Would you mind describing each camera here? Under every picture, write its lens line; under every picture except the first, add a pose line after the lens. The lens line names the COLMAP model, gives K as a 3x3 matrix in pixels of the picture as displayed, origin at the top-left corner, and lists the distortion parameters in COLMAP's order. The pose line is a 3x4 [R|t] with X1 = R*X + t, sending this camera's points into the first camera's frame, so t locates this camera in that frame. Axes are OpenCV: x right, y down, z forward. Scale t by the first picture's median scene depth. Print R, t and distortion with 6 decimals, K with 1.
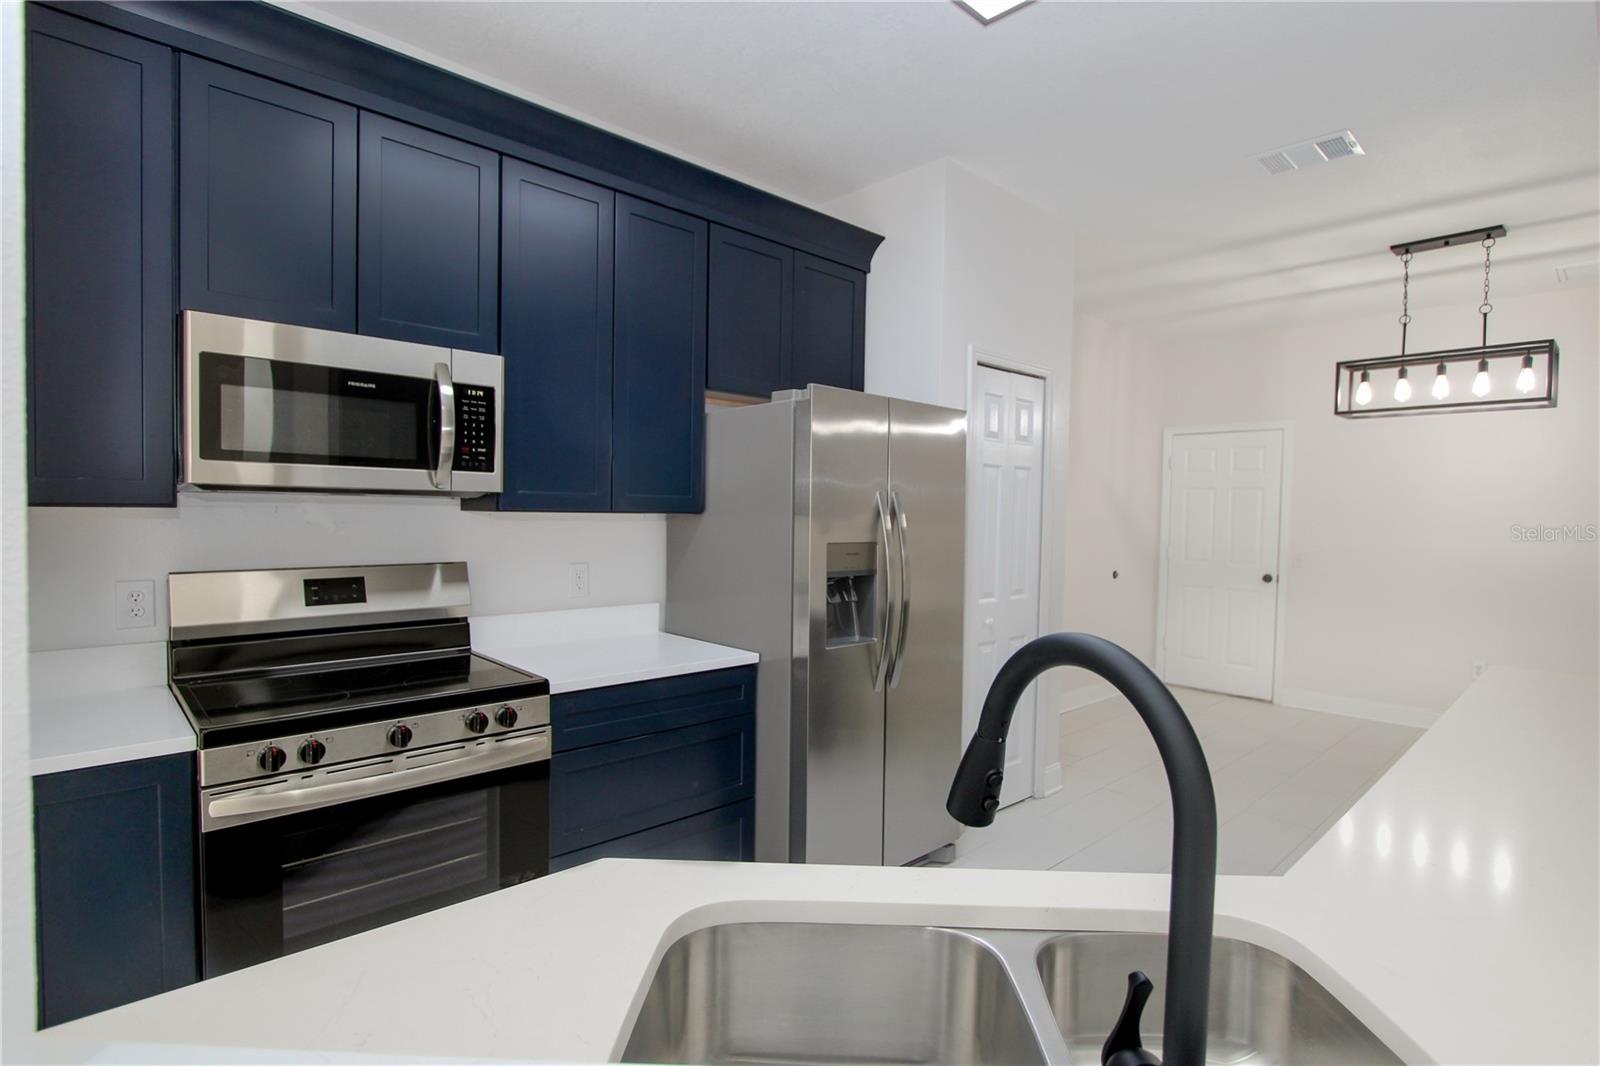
lens RADIAL K [[801.5, 0, 807.1], [0, 801.5, 536.2], [0, 0, 1]] dist [-0.015301, 0.000094]
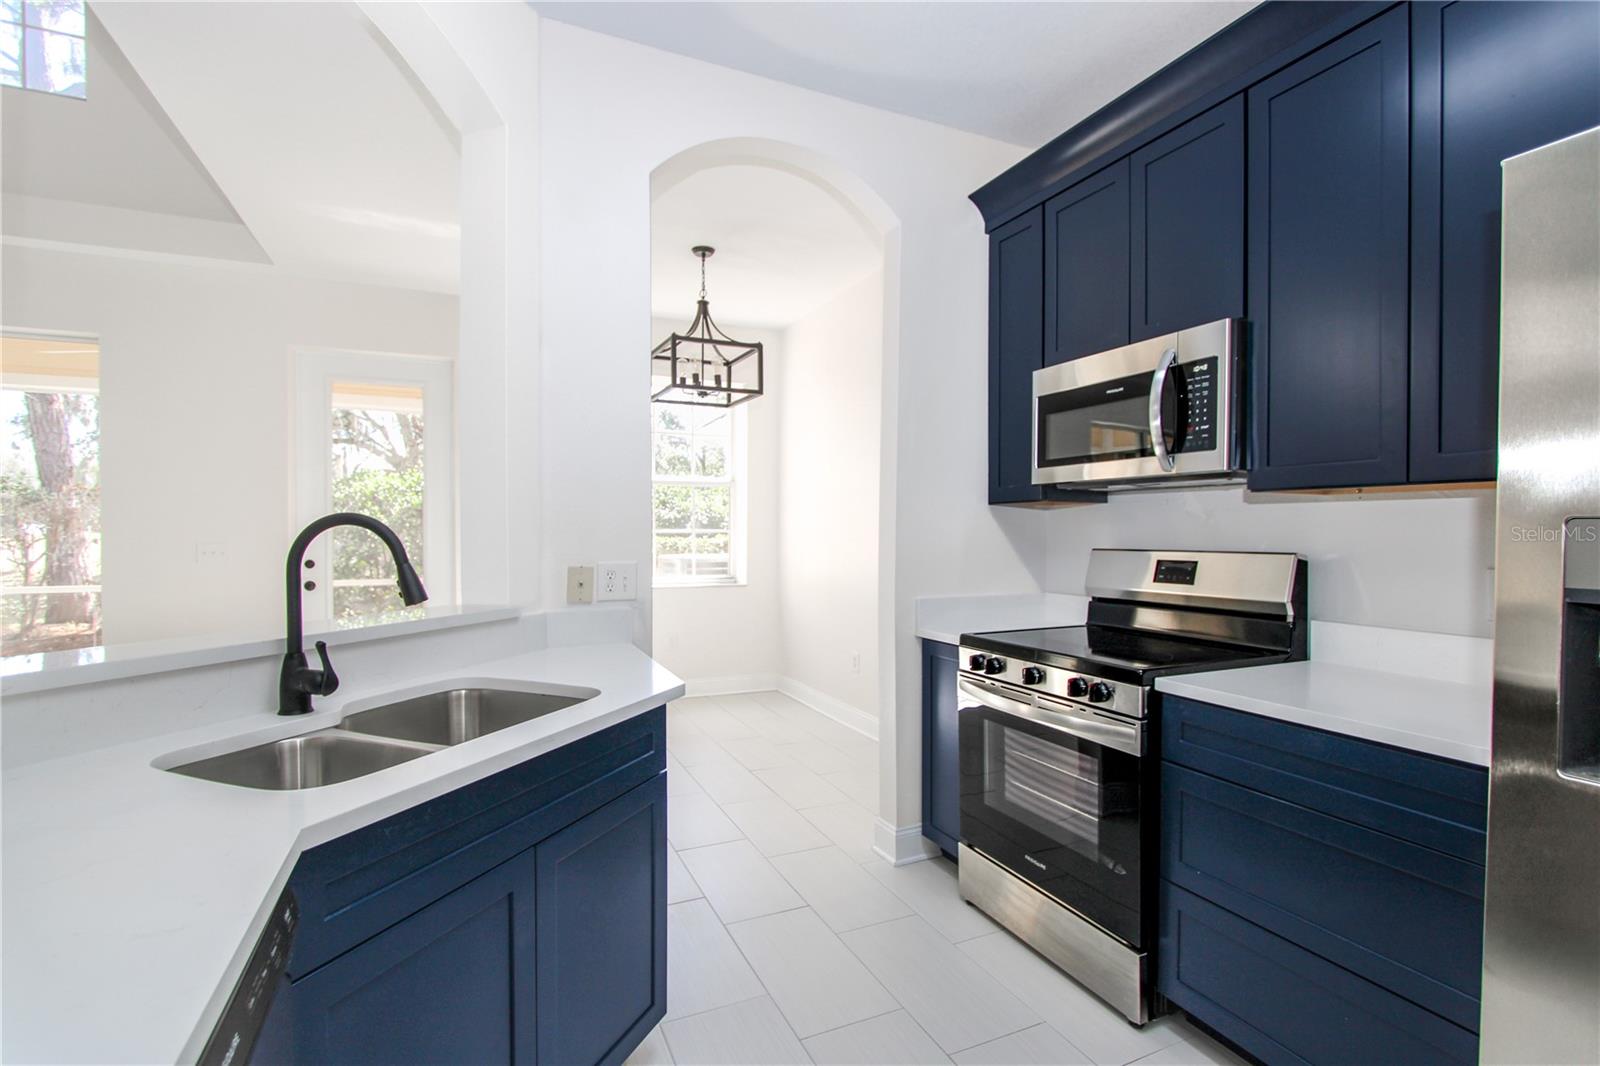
lens RADIAL K [[742.2, 0, 795.3], [0, 742.2, 540.4], [0, 0, 1]] dist [-0.013786, 0.000910]
pose [[-0.338856, -0.002947, -0.940834, 0.403837], [-0.036883, 0.999268, 0.010154, 0.023929], [0.940115, 0.038142, -0.338717, 0.601635]]
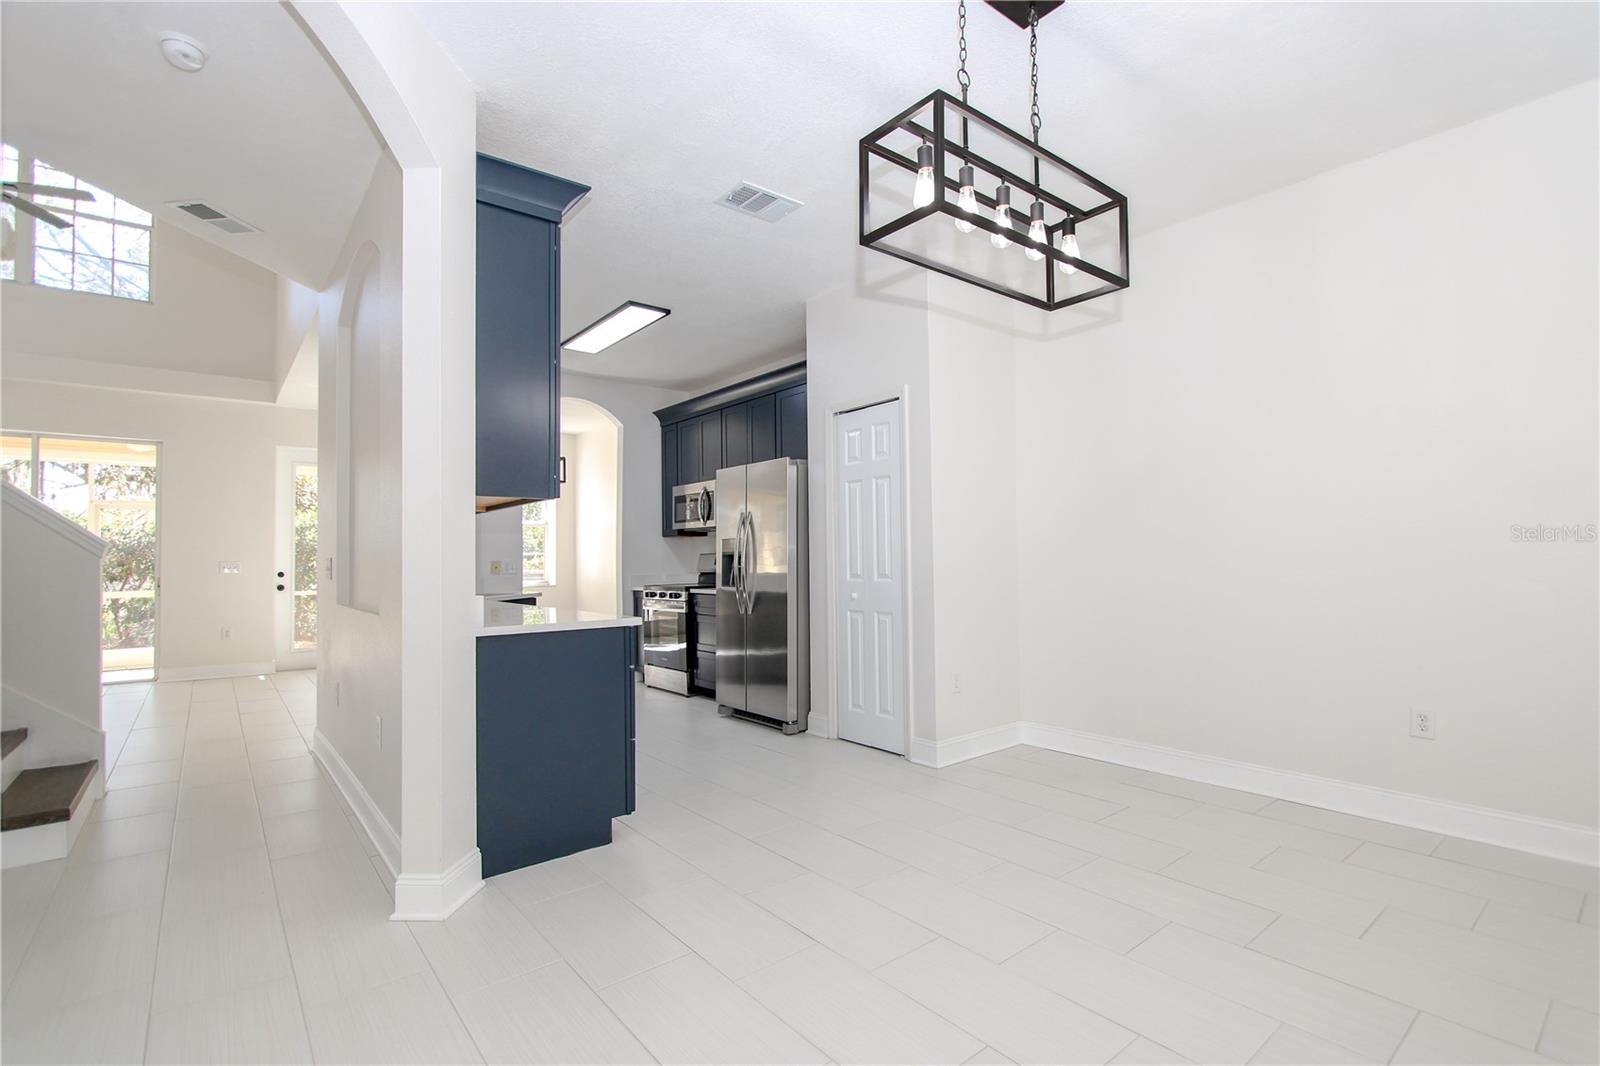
lens RADIAL K [[742.2, 0, 806.6], [0, 742.2, 539.3], [0, 0, 1]] dist [-0.013786, 0.000910]
pose [[-0.076138, -0.044237, -0.996116, 1.639834], [-0.020424, 0.998875, -0.042798, 0.073227], [0.996888, 0.017086, -0.076956, 1.110514]]
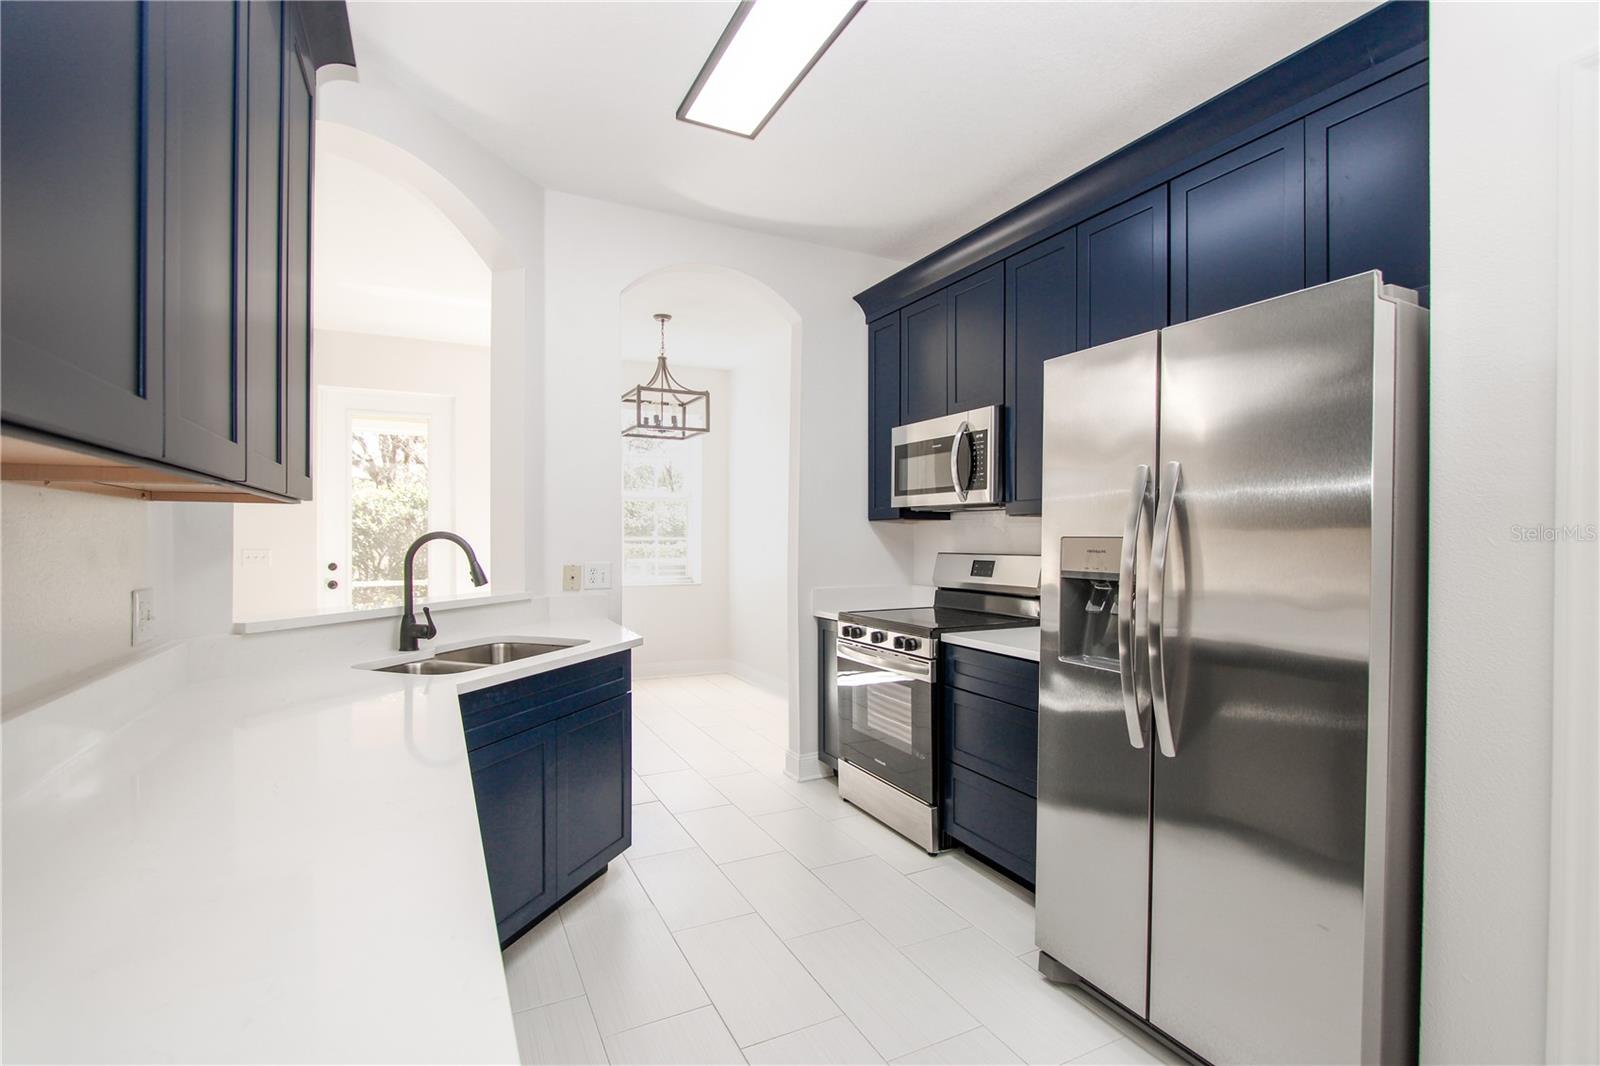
lens RADIAL K [[742.2, 0, 800.1], [0, 742.2, 537.1], [0, 0, 1]] dist [-0.013786, 0.000910]
pose [[-0.294009, -0.013678, -0.955705, 0.692812], [-0.035977, 0.999347, -0.003234, 0.016322], [0.955125, 0.033433, -0.294309, 0.770543]]
